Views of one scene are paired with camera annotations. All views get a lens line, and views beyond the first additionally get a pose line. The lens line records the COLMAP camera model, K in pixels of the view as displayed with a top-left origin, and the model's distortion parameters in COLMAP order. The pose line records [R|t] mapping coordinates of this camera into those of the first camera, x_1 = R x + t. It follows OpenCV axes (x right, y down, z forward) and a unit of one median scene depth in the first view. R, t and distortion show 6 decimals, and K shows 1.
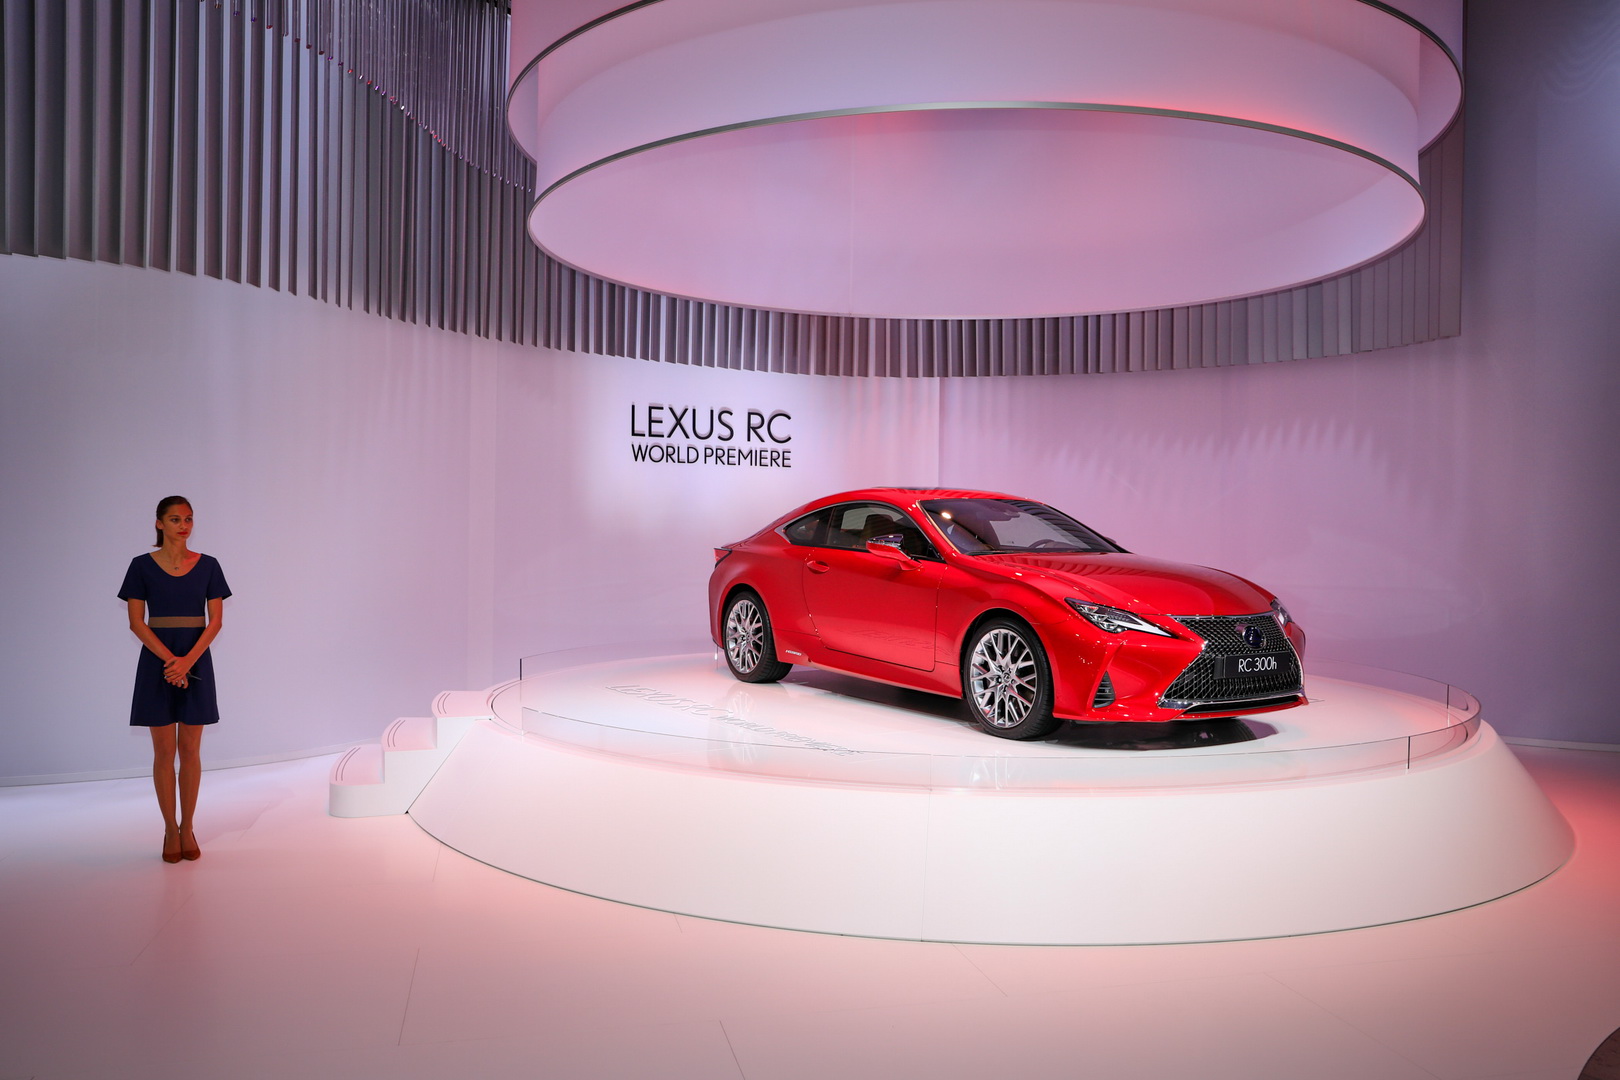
lens RADIAL K [[1346.8, 0, 853.9], [0, 1346.8, 538.6], [0, 0, 1]] dist [0.107361, 0.001457]
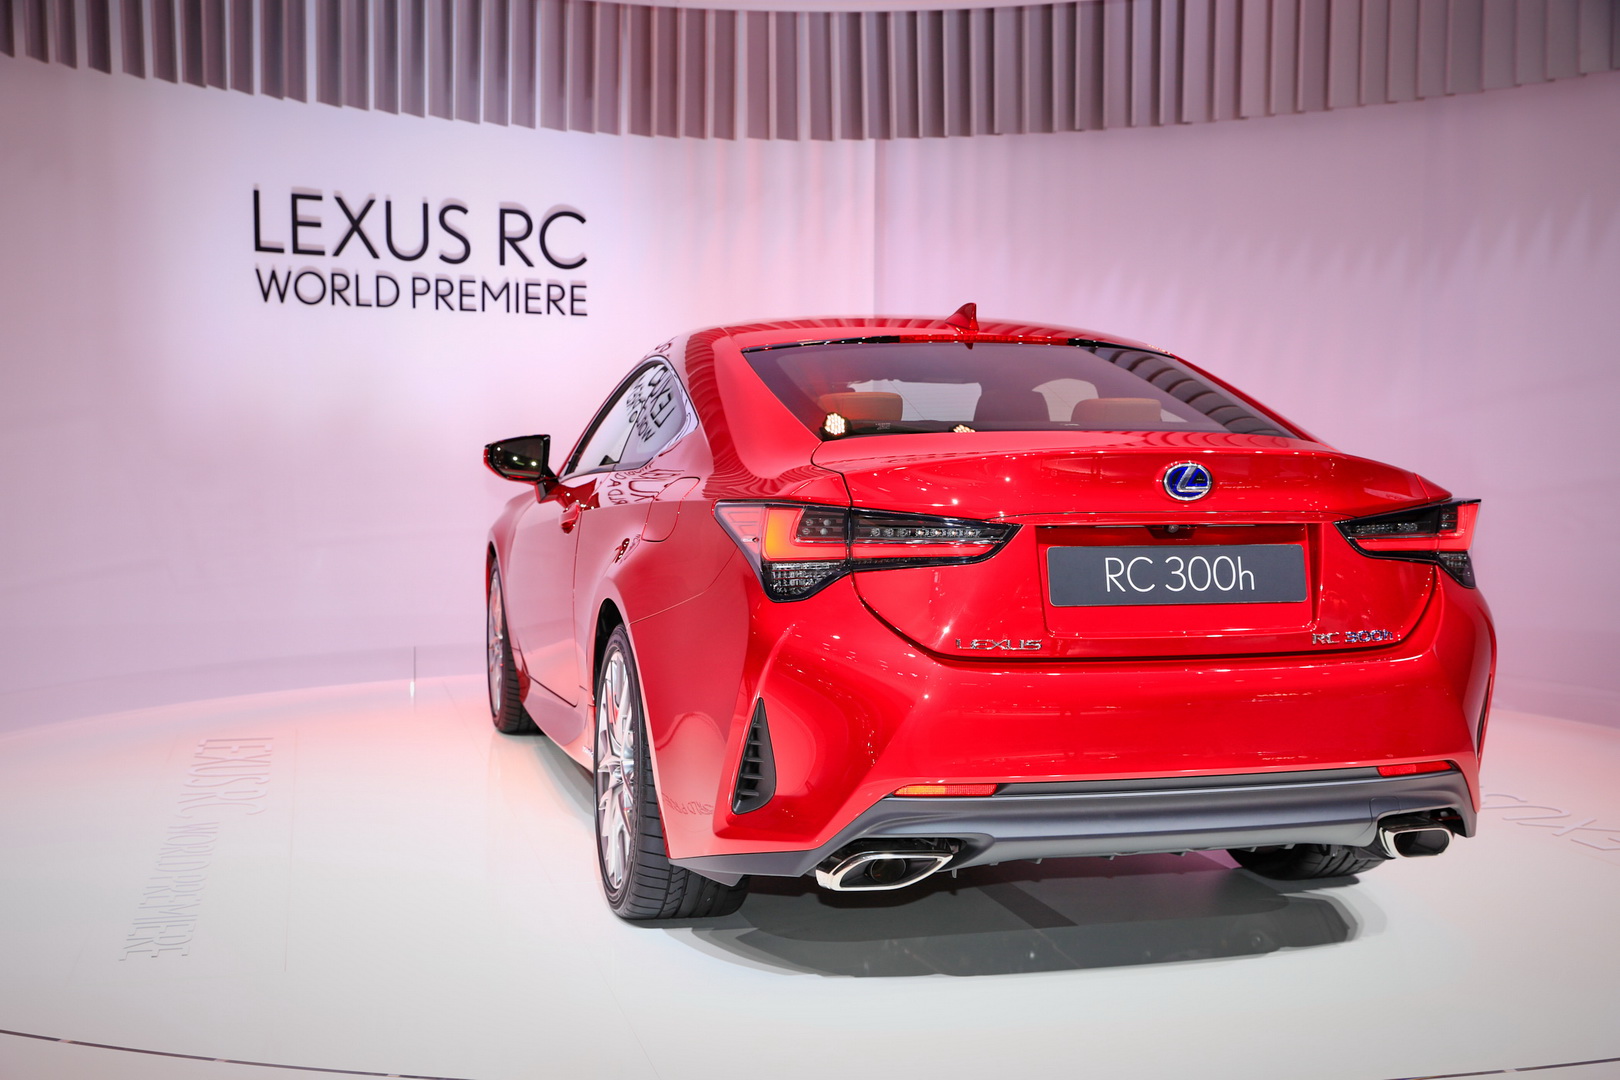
lens RADIAL K [[1814.8, 0, 807.2], [0, 1814.8, 570.1], [0, 0, 1]] dist [-0.003917, 0.089762]
pose [[0.999745, -0.008078, -0.021097, 0.053025], [0.009283, 0.998295, 0.057628, 0.005462], [0.020596, -0.057809, 0.998115, 0.304681]]
